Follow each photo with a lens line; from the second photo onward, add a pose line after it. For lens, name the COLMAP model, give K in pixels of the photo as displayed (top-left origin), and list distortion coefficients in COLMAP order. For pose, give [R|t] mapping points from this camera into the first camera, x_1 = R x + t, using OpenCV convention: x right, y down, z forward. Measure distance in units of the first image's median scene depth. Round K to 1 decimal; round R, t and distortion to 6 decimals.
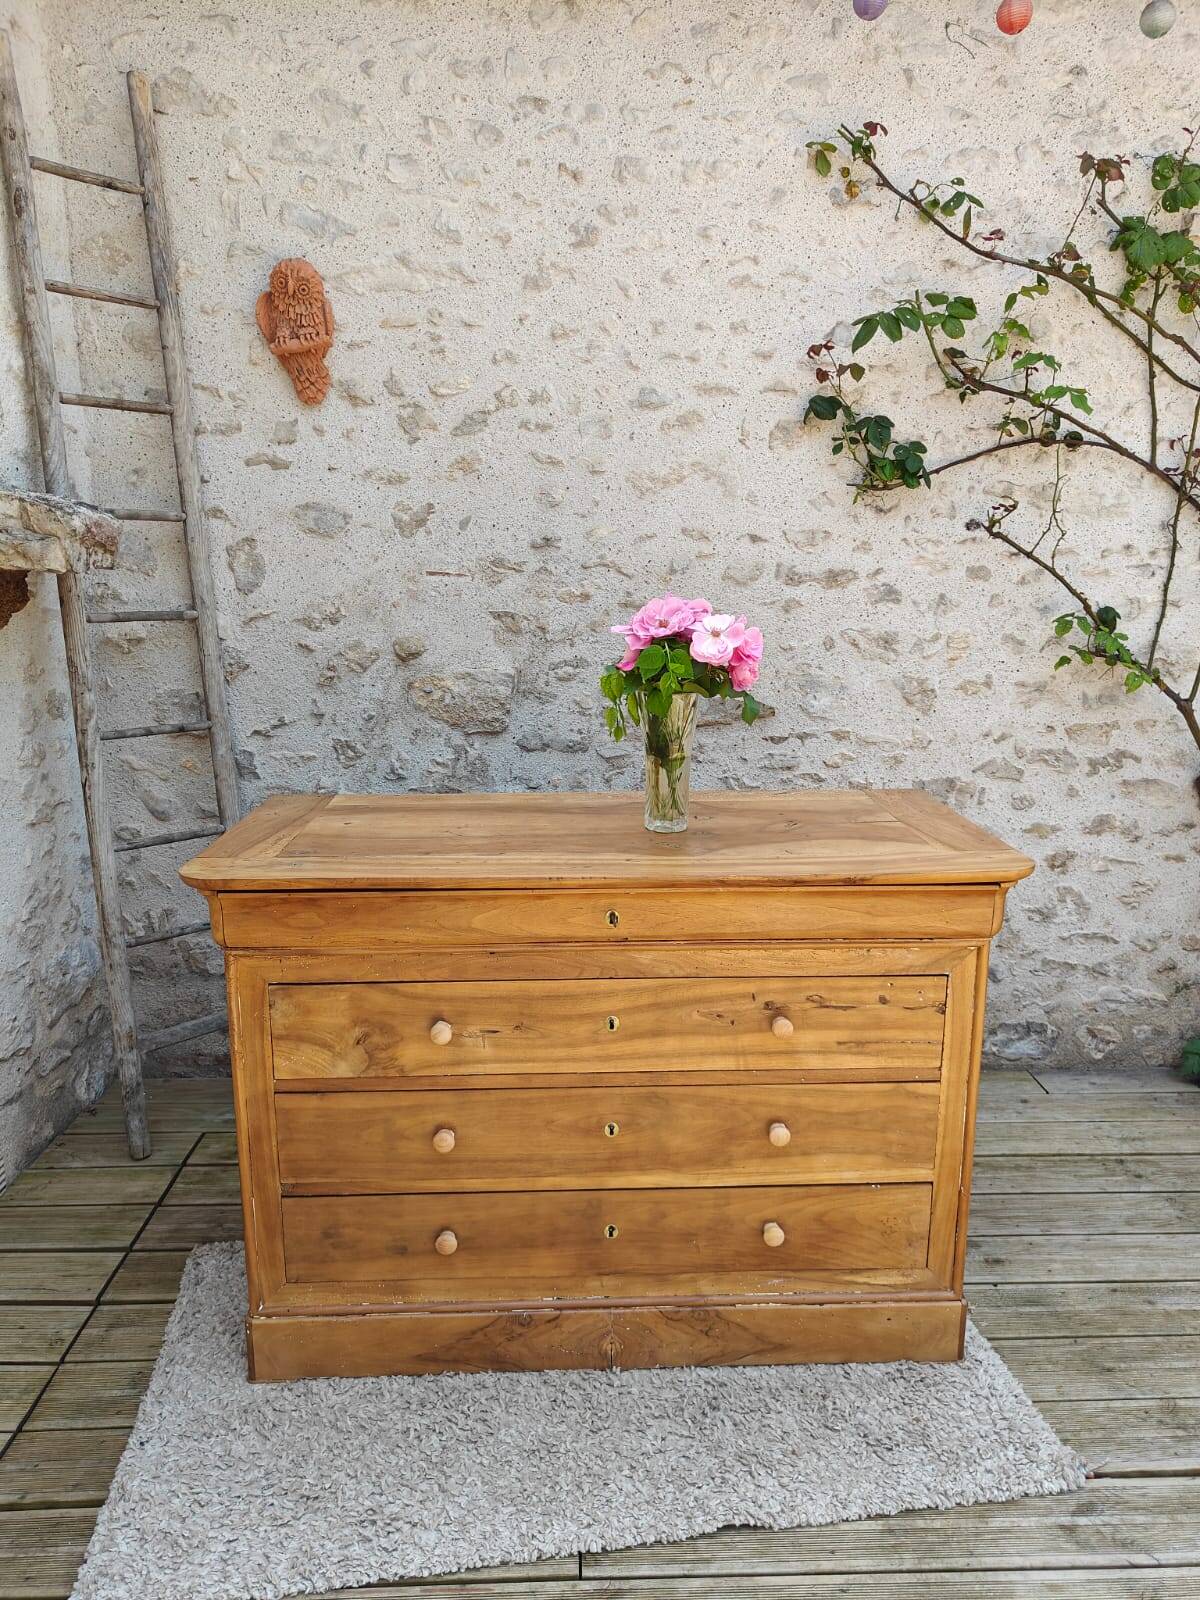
lens RADIAL K [[1120.7, 0, 607.7], [0, 1120.7, 804.1], [0, 0, 1]] dist [0.008222, -0.006529]
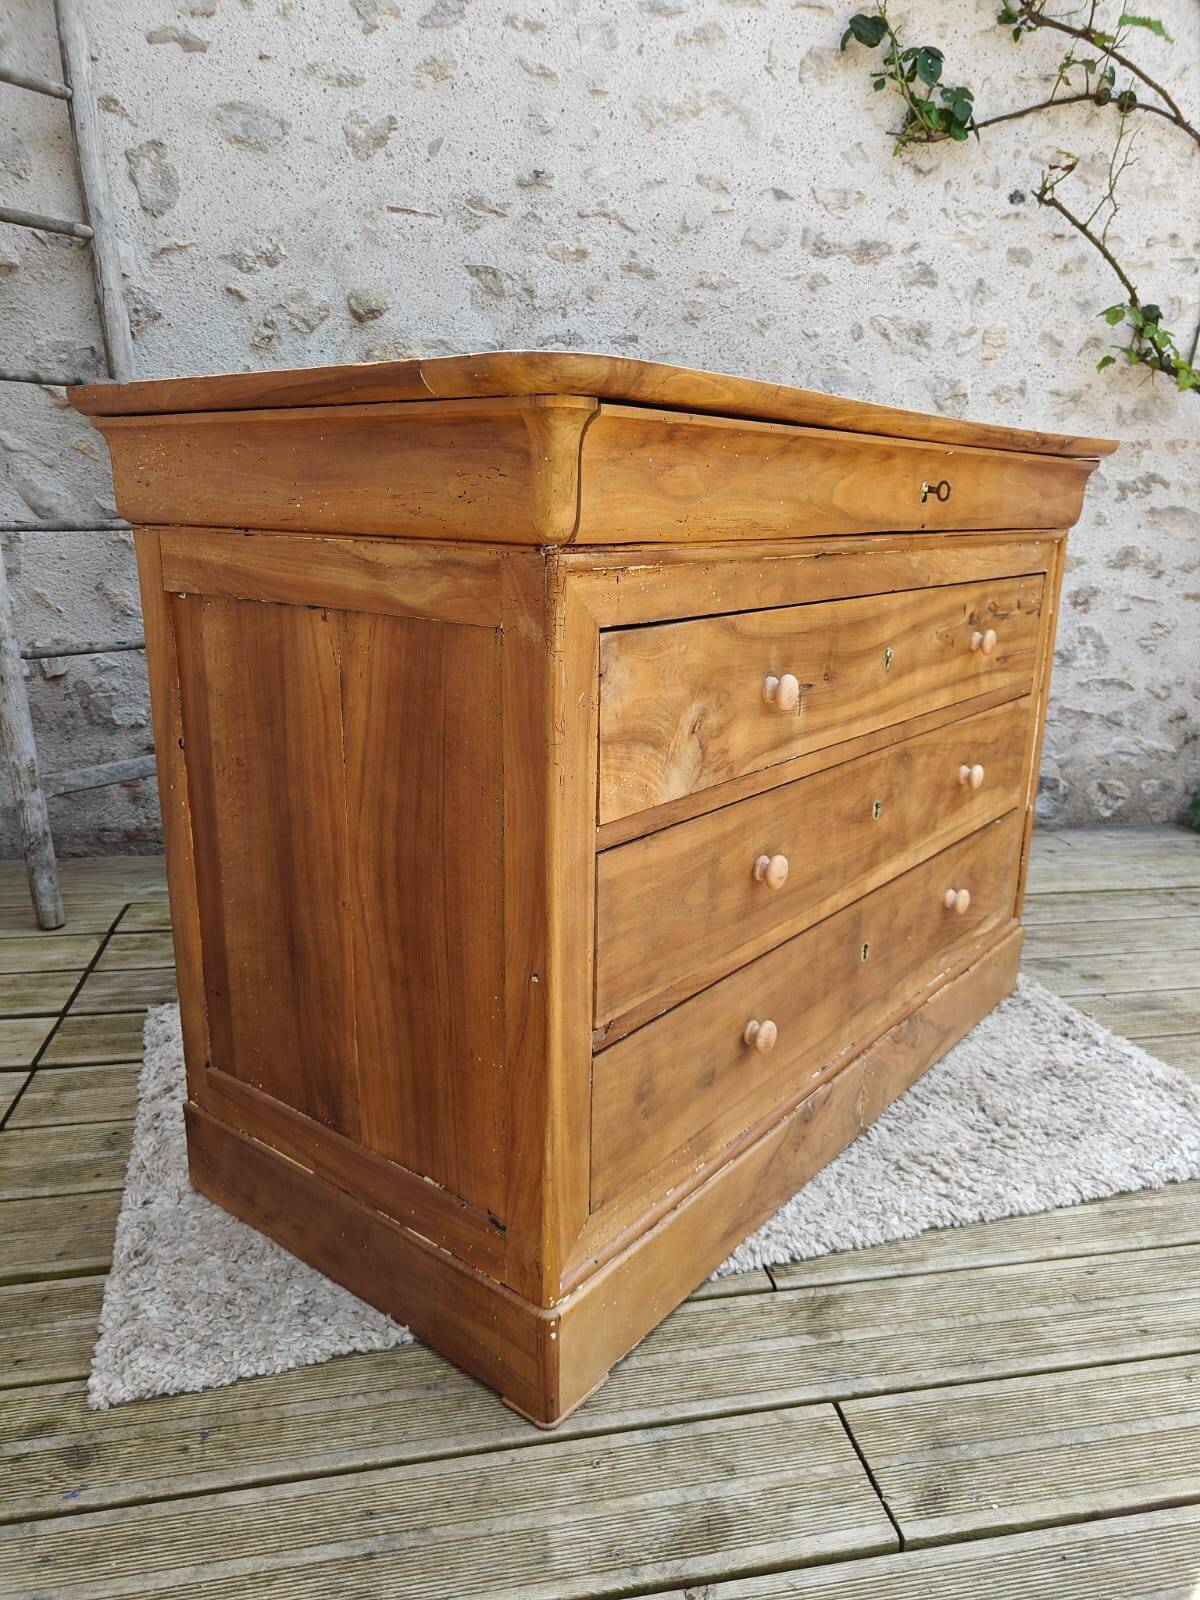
lens RADIAL K [[1120.7, 0, 617.5], [0, 1120.7, 810.2], [0, 0, 1]] dist [0.008222, -0.006529]
pose [[0.986550, -0.021186, 0.162083, -0.140410], [0.008637, 0.996936, 0.077737, 0.163647], [-0.163233, -0.075292, 0.983710, 0.152313]]
